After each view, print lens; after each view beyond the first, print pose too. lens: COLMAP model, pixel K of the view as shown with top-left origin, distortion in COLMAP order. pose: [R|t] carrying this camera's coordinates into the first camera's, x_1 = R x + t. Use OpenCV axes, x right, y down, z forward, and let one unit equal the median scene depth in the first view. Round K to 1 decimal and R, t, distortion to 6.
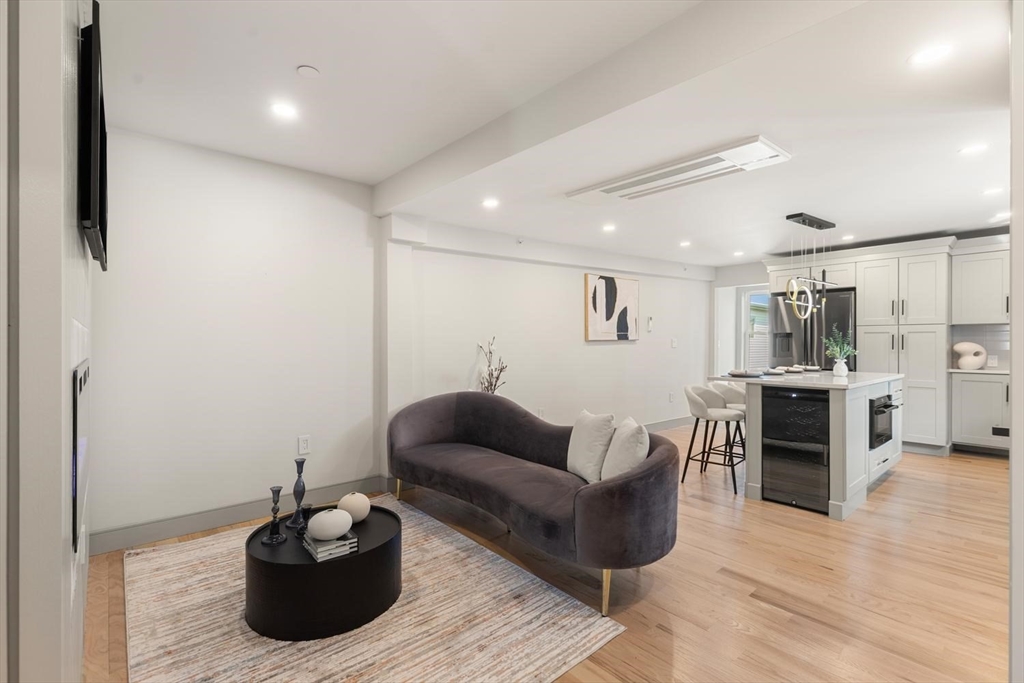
lens RADIAL K [[460.2, 0, 514.3], [0, 460.2, 341.3], [0, 0, 1]] dist [0.005254, -0.002078]
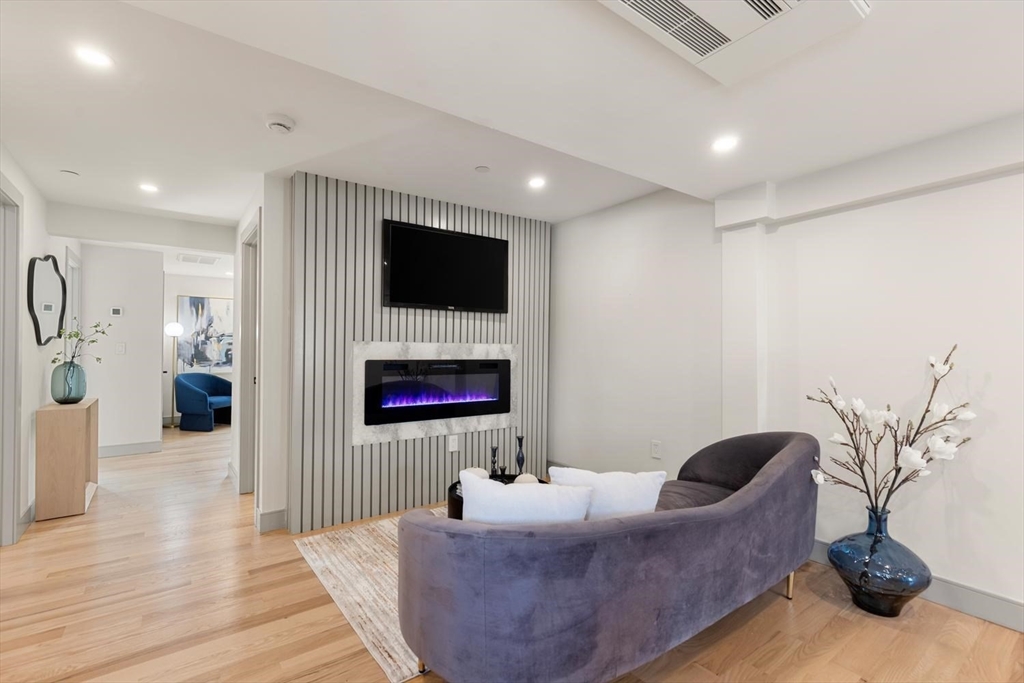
lens RADIAL K [[460.2, 0, 509.3], [0, 460.2, 349.8], [0, 0, 1]] dist [0.005254, -0.002078]
pose [[-0.078293, -0.007422, -0.996903, 0.401689], [-0.006475, 0.999955, -0.006937, 0.000824], [0.996909, 0.005911, -0.078337, 0.471407]]
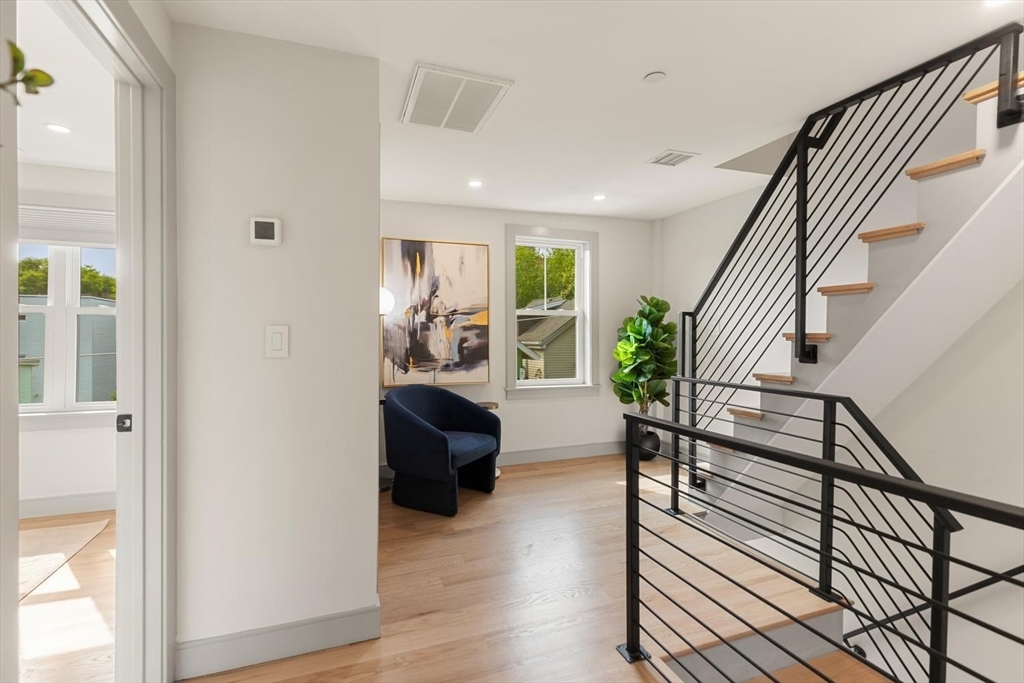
lens RADIAL K [[460.2, 0, 517.5], [0, 460.2, 337.9], [0, 0, 1]] dist [0.005254, -0.002078]
pose [[-0.344633, -0.007930, -0.938704, -0.299605], [-0.003131, 0.999968, -0.007298, -0.001462], [0.938732, 0.000424, -0.344647, -0.187744]]
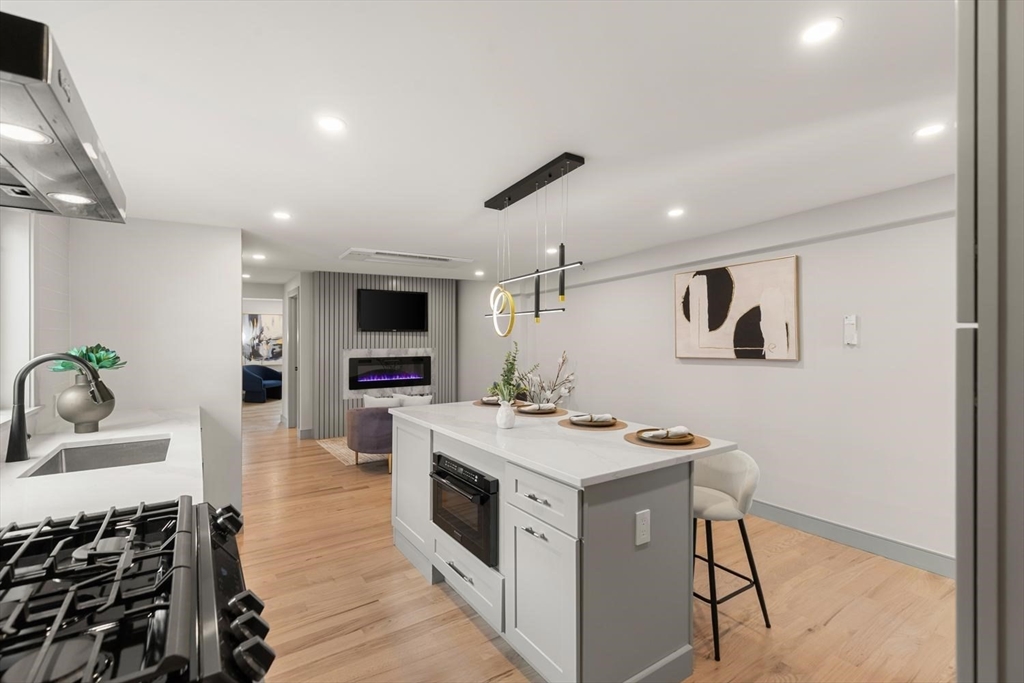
lens RADIAL K [[460.2, 0, 508.3], [0, 460.2, 338.0], [0, 0, 1]] dist [0.005254, -0.002078]
pose [[-0.127313, -0.008338, -0.991828, 1.018024], [0.004933, 0.999947, -0.009039, -0.030917], [0.991850, -0.006044, -0.127265, 0.835272]]
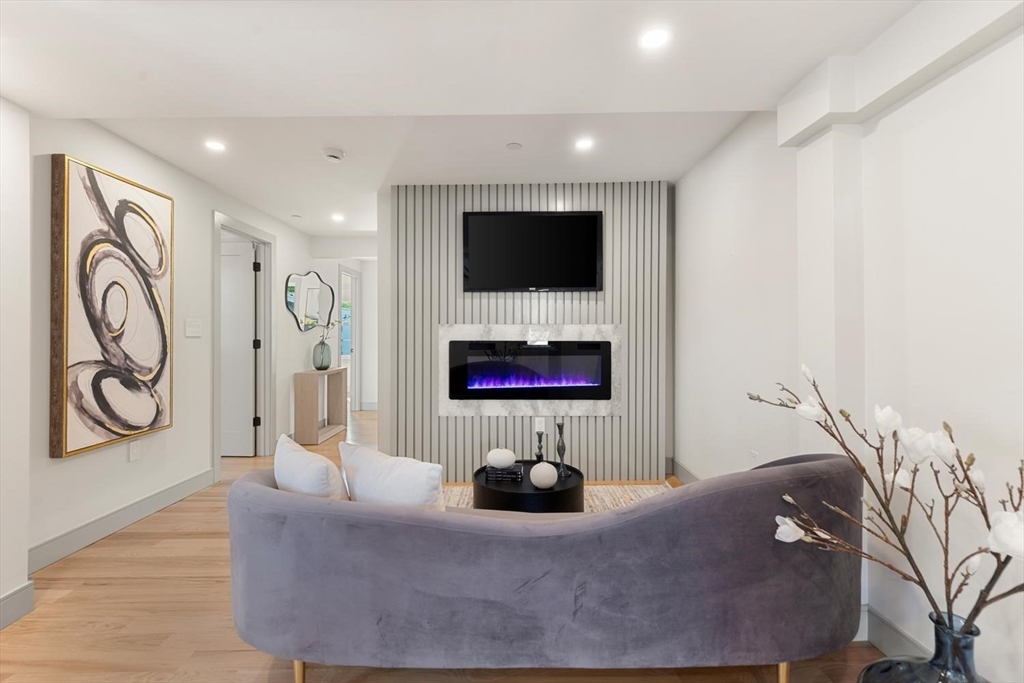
lens RADIAL K [[460.2, 0, 514.0], [0, 460.2, 334.8], [0, 0, 1]] dist [0.005254, -0.002078]
pose [[-0.650117, -0.004581, -0.759820, 0.259072], [-0.002013, 0.999989, -0.004307, 0.005254], [0.759831, -0.001270, -0.650119, 0.758674]]
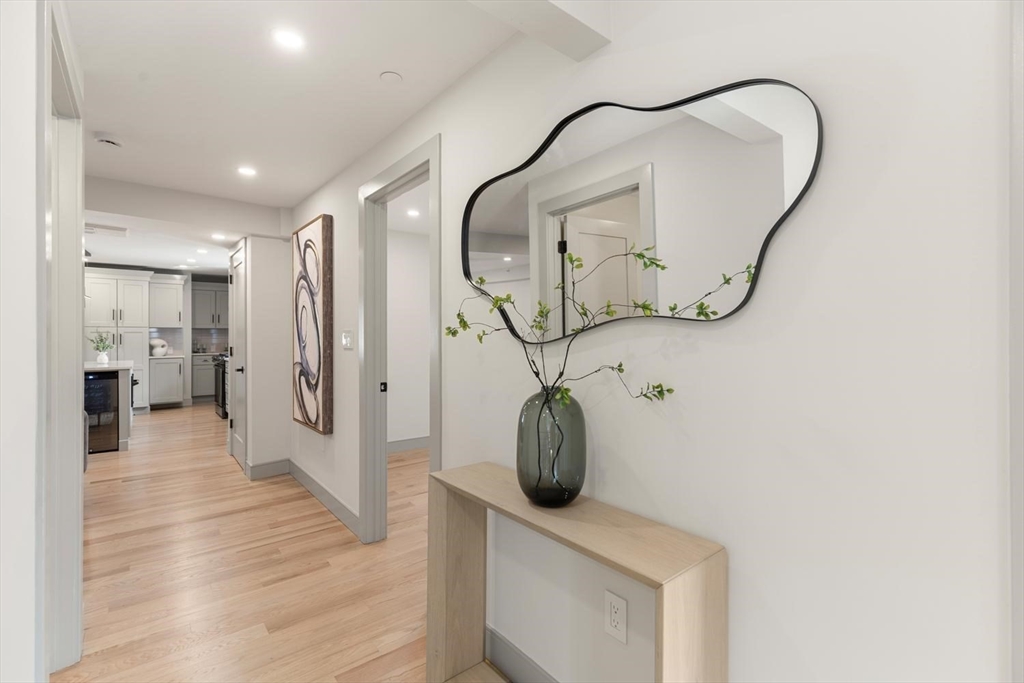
lens RADIAL K [[460.2, 0, 504.1], [0, 460.2, 338.5], [0, 0, 1]] dist [0.005254, -0.002078]
pose [[0.050384, -0.006877, 0.998706, -0.521602], [-0.000279, 0.999976, 0.006900, -0.010550], [-0.998730, -0.000626, 0.050381, -0.252664]]
